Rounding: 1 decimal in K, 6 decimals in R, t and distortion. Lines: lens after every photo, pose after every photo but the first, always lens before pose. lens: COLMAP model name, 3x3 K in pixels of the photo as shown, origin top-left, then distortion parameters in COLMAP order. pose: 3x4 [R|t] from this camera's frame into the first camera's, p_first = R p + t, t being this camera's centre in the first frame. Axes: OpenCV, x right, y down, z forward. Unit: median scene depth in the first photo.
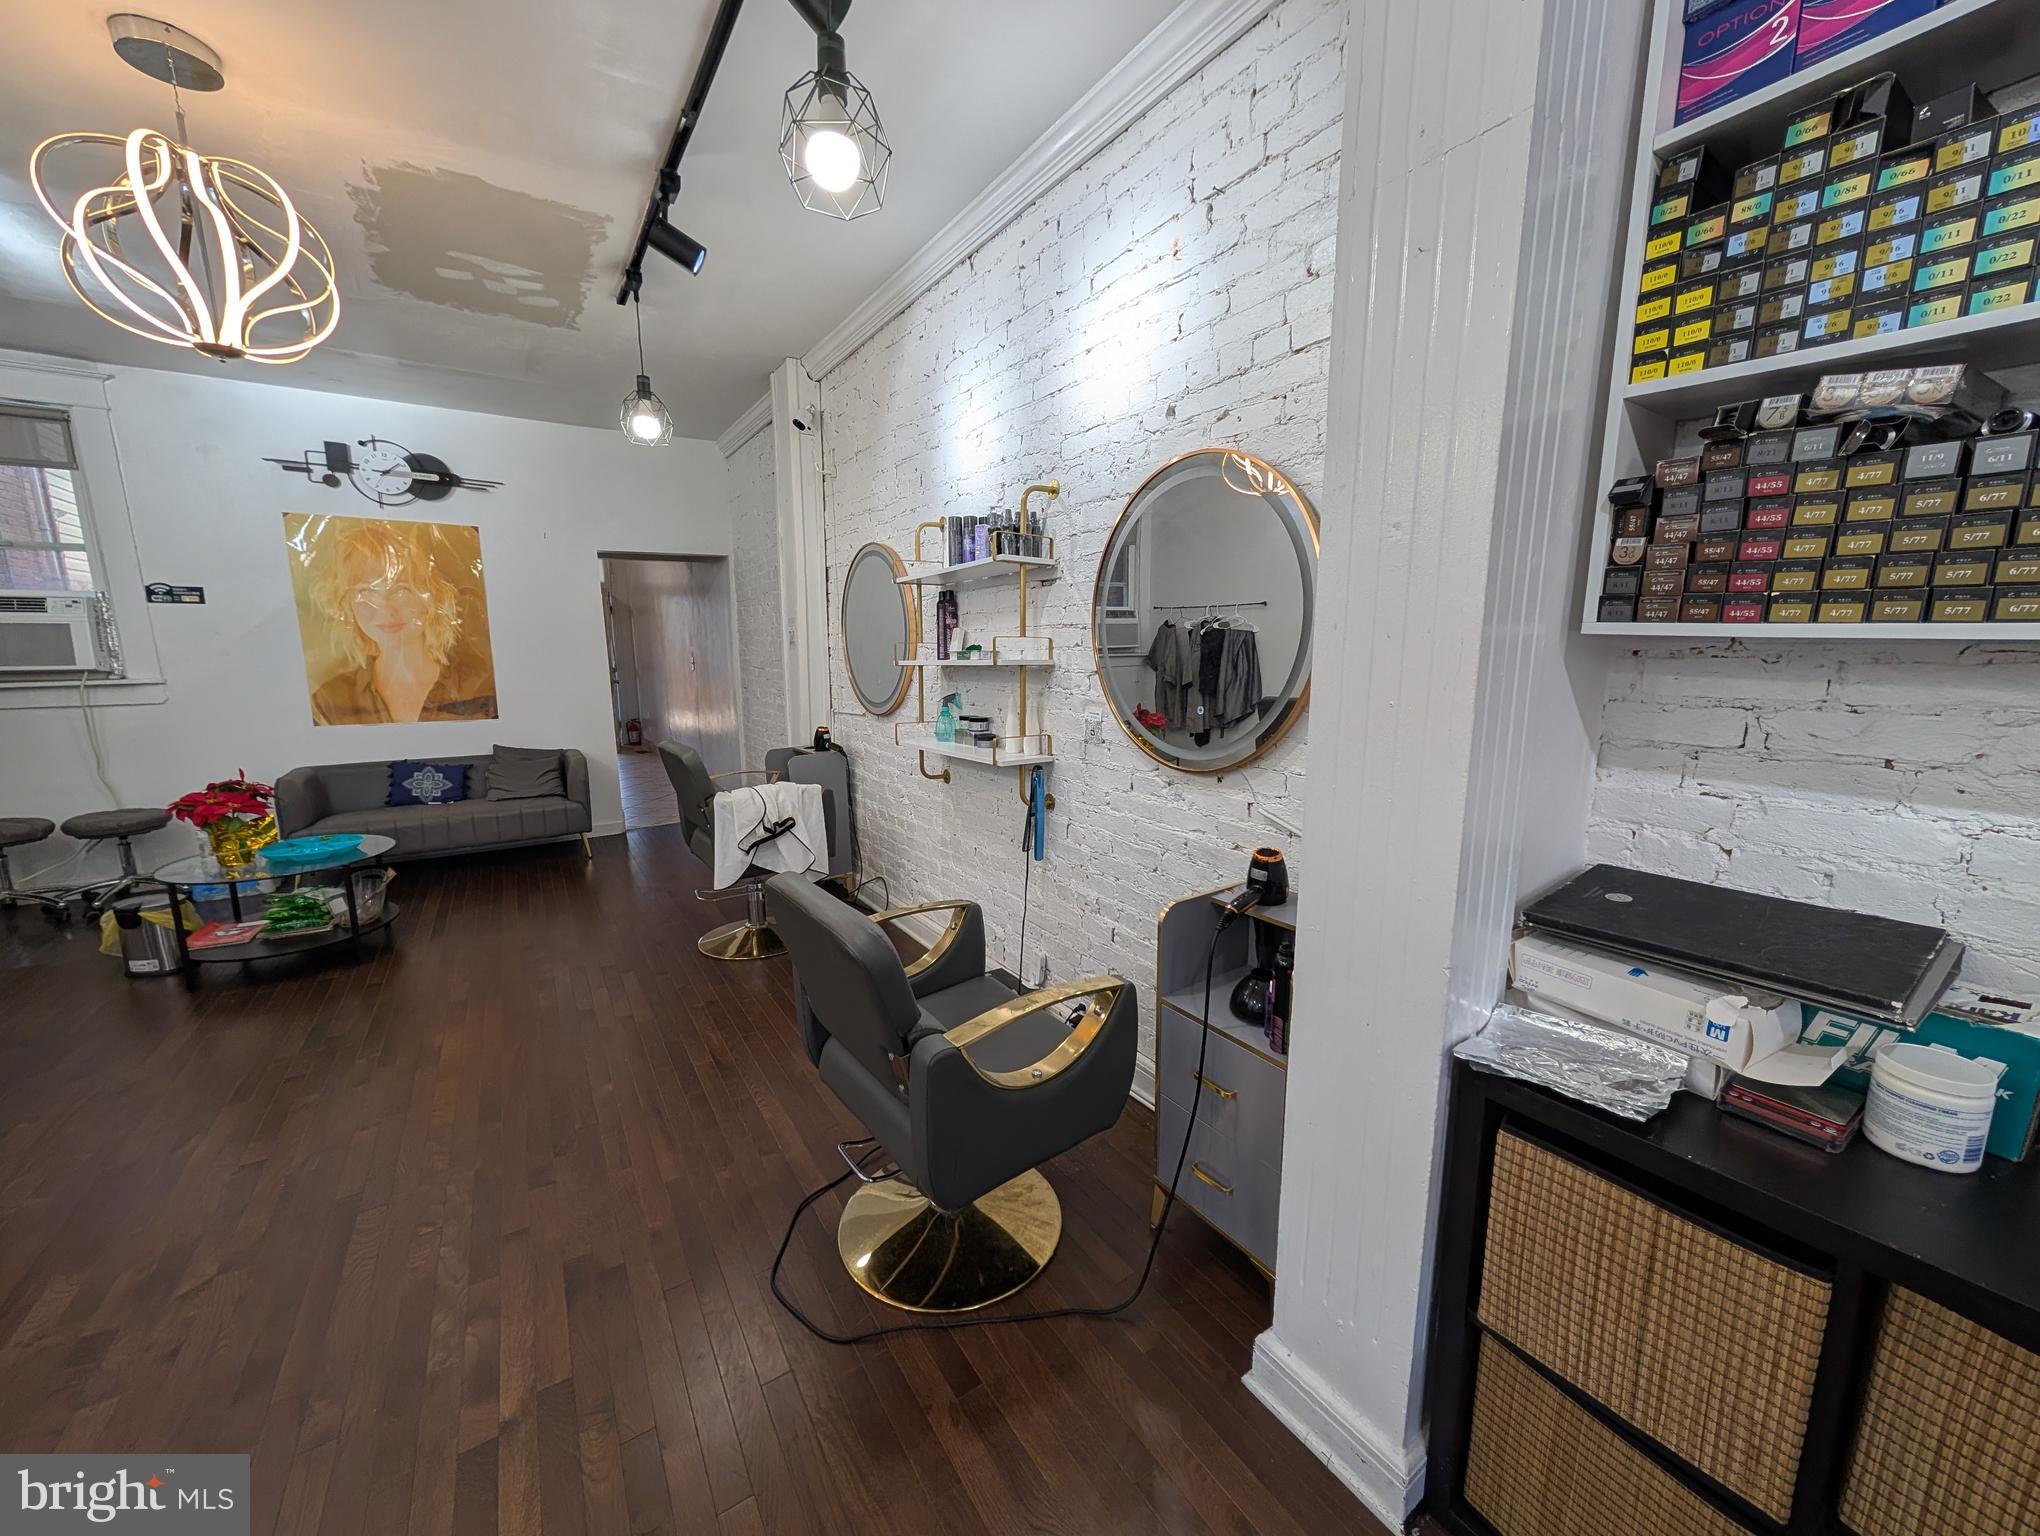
lens RADIAL K [[769.0, 0, 1021.7], [0, 769.0, 775.7], [0, 0, 1]] dist [-0.000326, 0.000263]
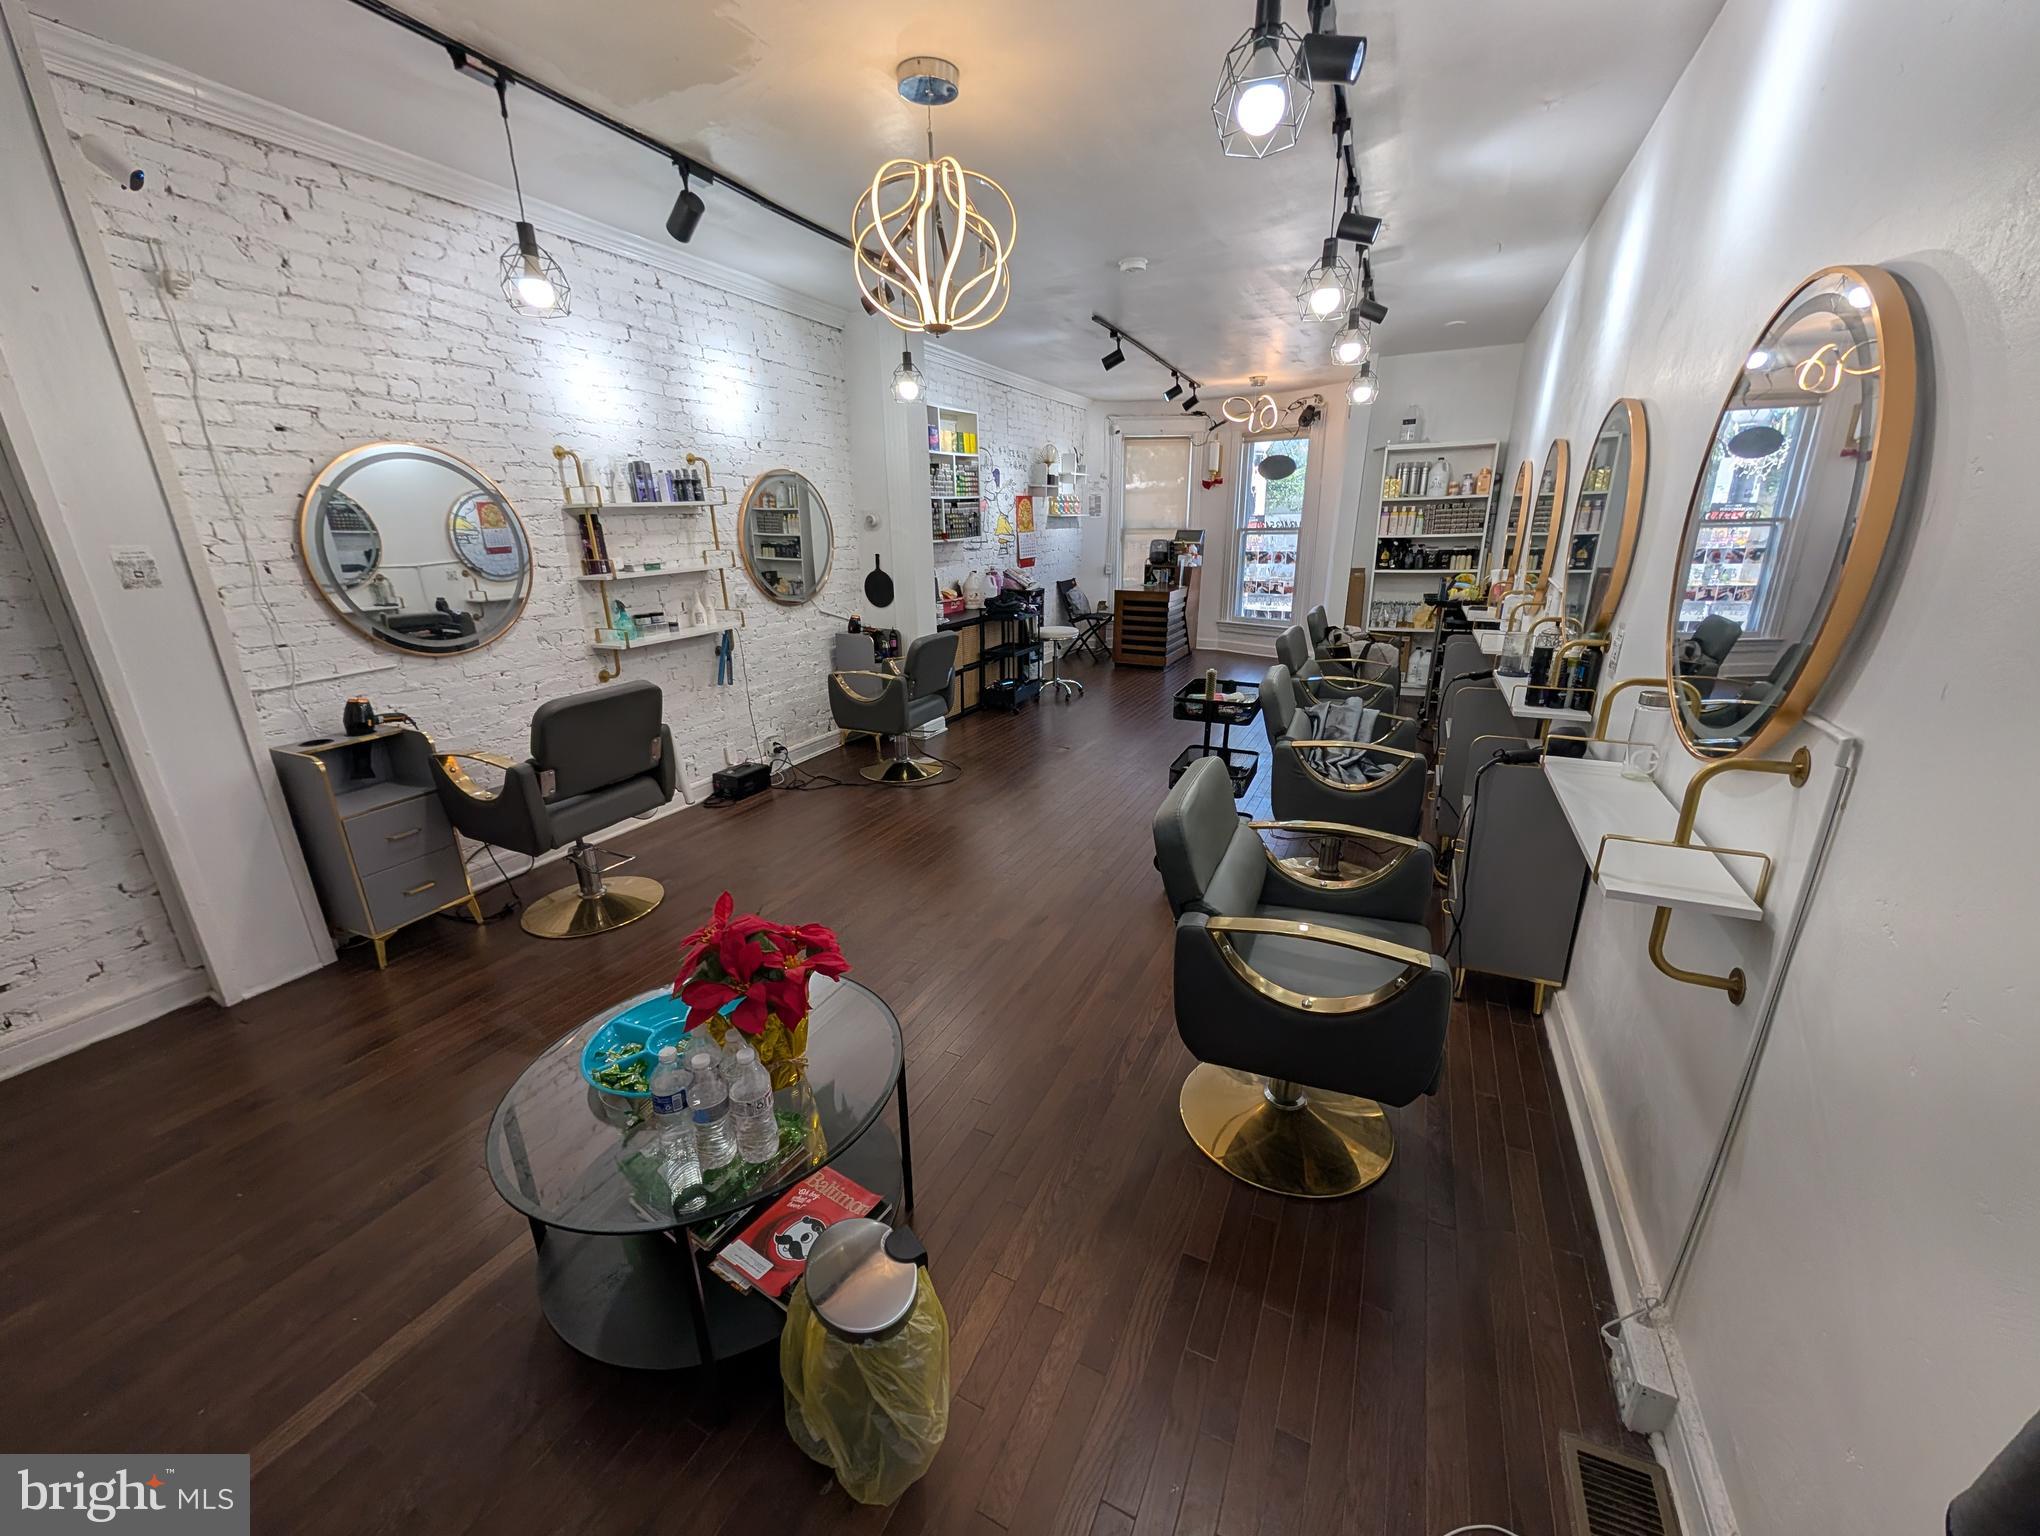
lens RADIAL K [[769.0, 0, 1024.2], [0, 769.0, 771.1], [0, 0, 1]] dist [-0.000326, 0.000263]
pose [[-0.508402, -0.259337, 0.821140, -1.354137], [0.160188, 0.908446, 0.386089, -0.210265], [-0.846089, 0.327826, -0.420314, 0.956111]]
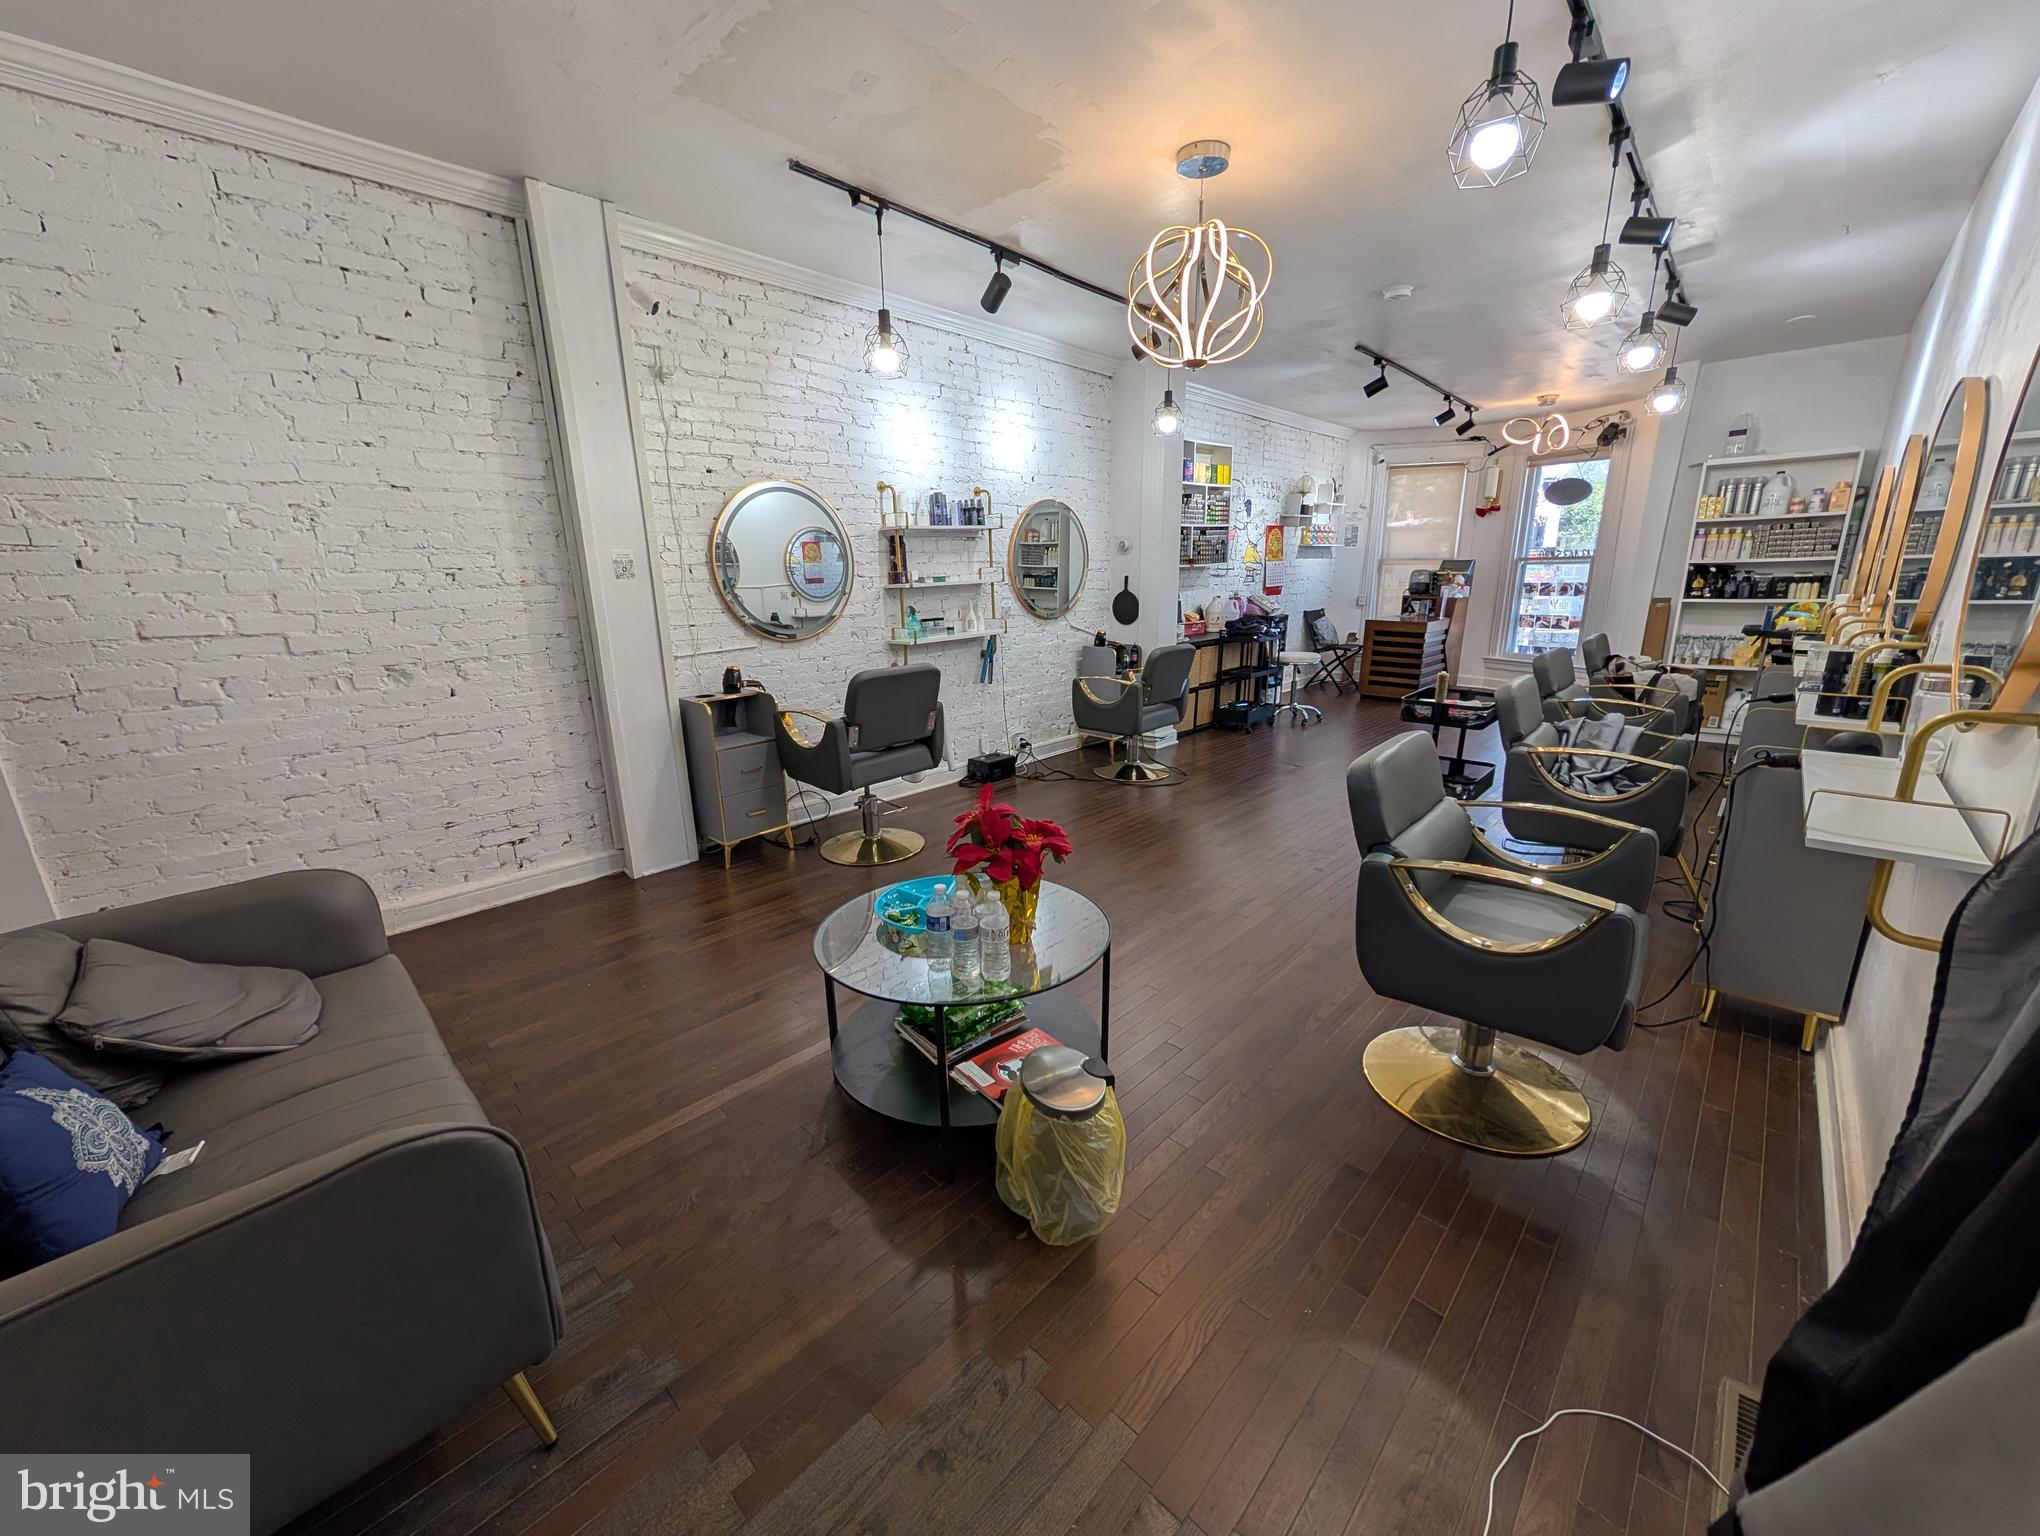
lens RADIAL K [[769.0, 0, 1025.7], [0, 769.0, 767.7], [0, 0, 1]] dist [-0.000326, 0.000263]
pose [[-0.221233, -0.242688, 0.944541, -1.465236], [0.180883, 0.941524, 0.284280, -0.179527], [-0.958299, 0.233743, -0.164398, 0.999882]]
